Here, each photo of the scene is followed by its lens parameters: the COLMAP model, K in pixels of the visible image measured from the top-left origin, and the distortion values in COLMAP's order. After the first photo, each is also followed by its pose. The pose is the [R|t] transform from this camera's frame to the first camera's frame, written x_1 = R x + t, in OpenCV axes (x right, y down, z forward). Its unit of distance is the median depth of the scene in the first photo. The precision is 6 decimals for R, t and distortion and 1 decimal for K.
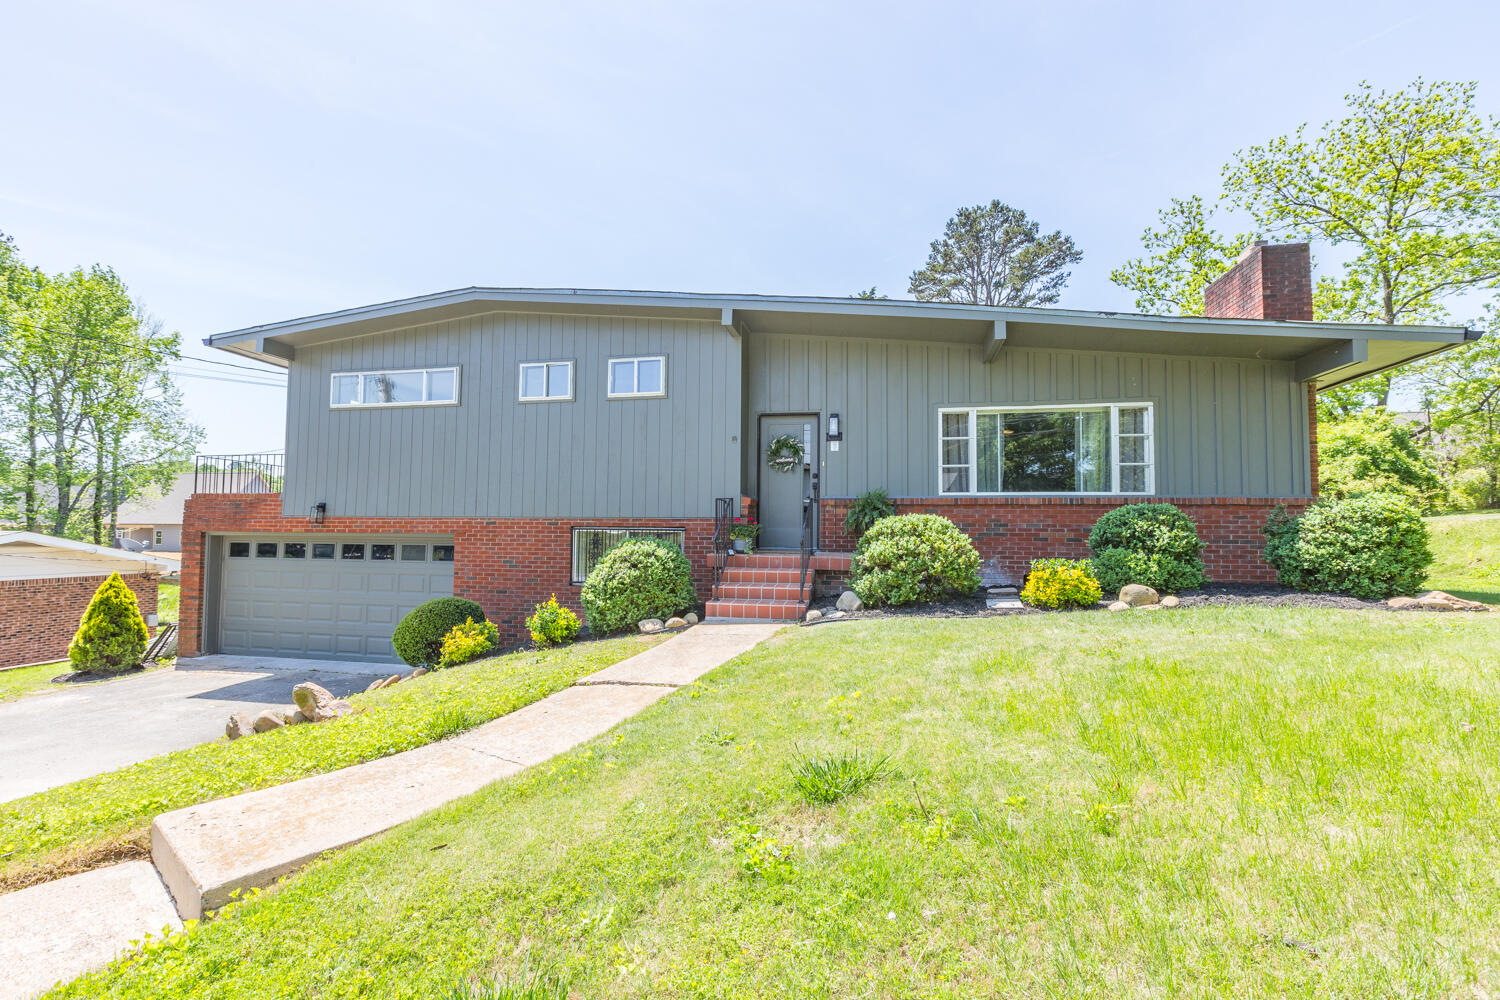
lens RADIAL K [[667.1, 0, 770.8], [0, 667.1, 504.8], [0, 0, 1]] dist [-0.000301, 0.000067]
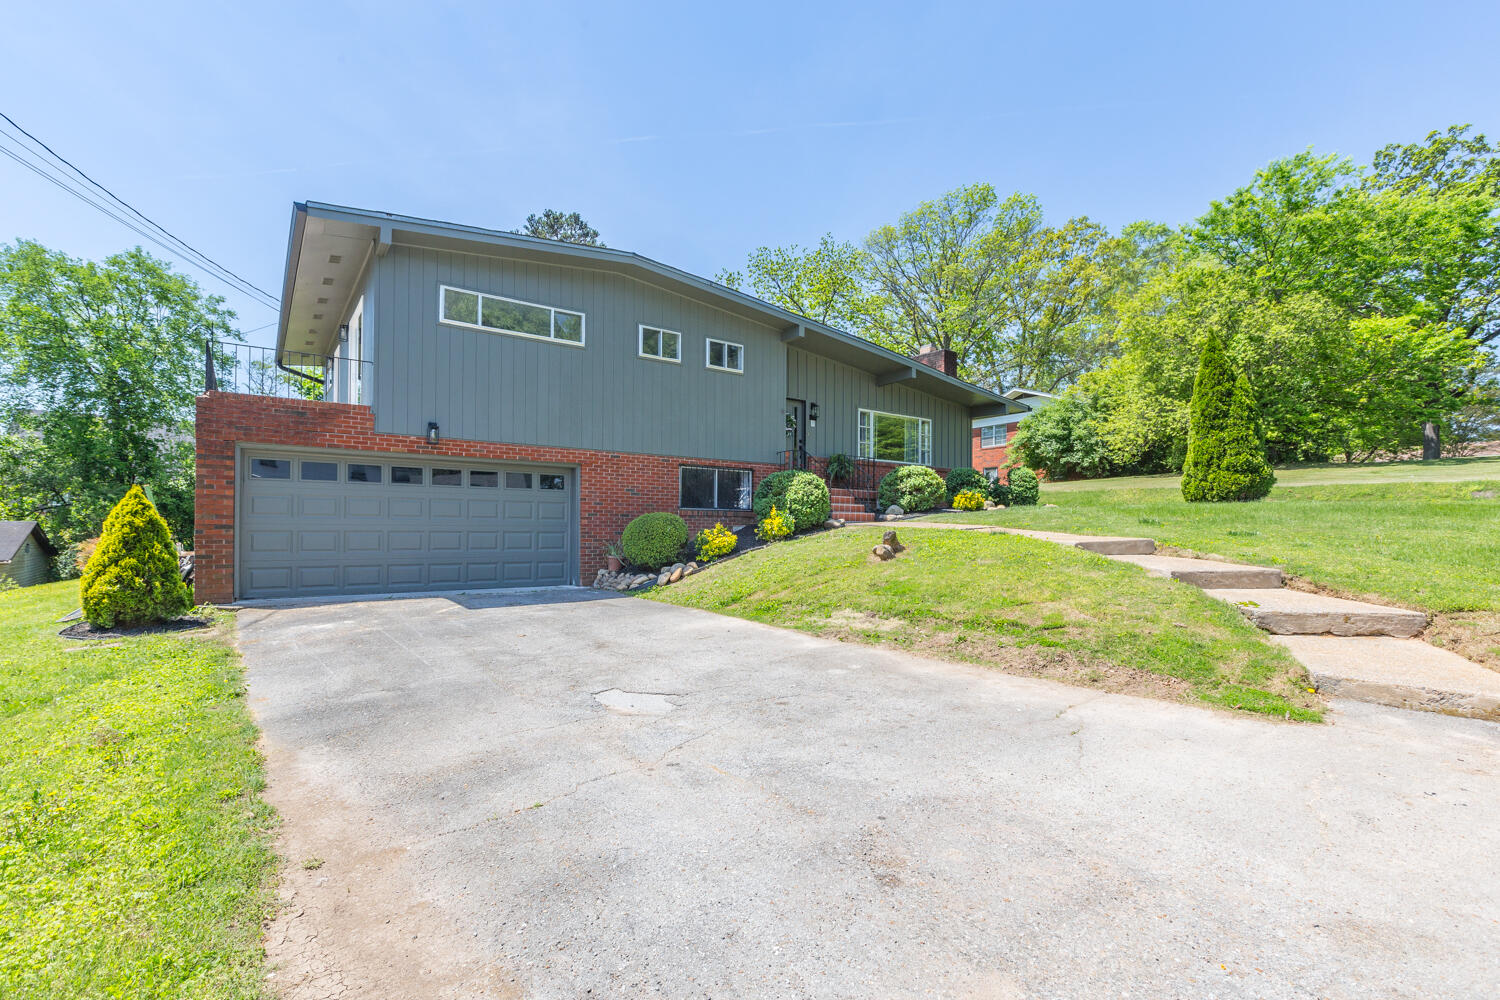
lens RADIAL K [[667.1, 0, 770.8], [0, 667.1, 504.8], [0, 0, 1]] dist [-0.000301, 0.000067]
pose [[0.656793, 0.019461, 0.753820, -1.134348], [-0.026377, 0.999648, -0.002826, 0.108805], [-0.753609, -0.018027, 0.657075, 0.042461]]
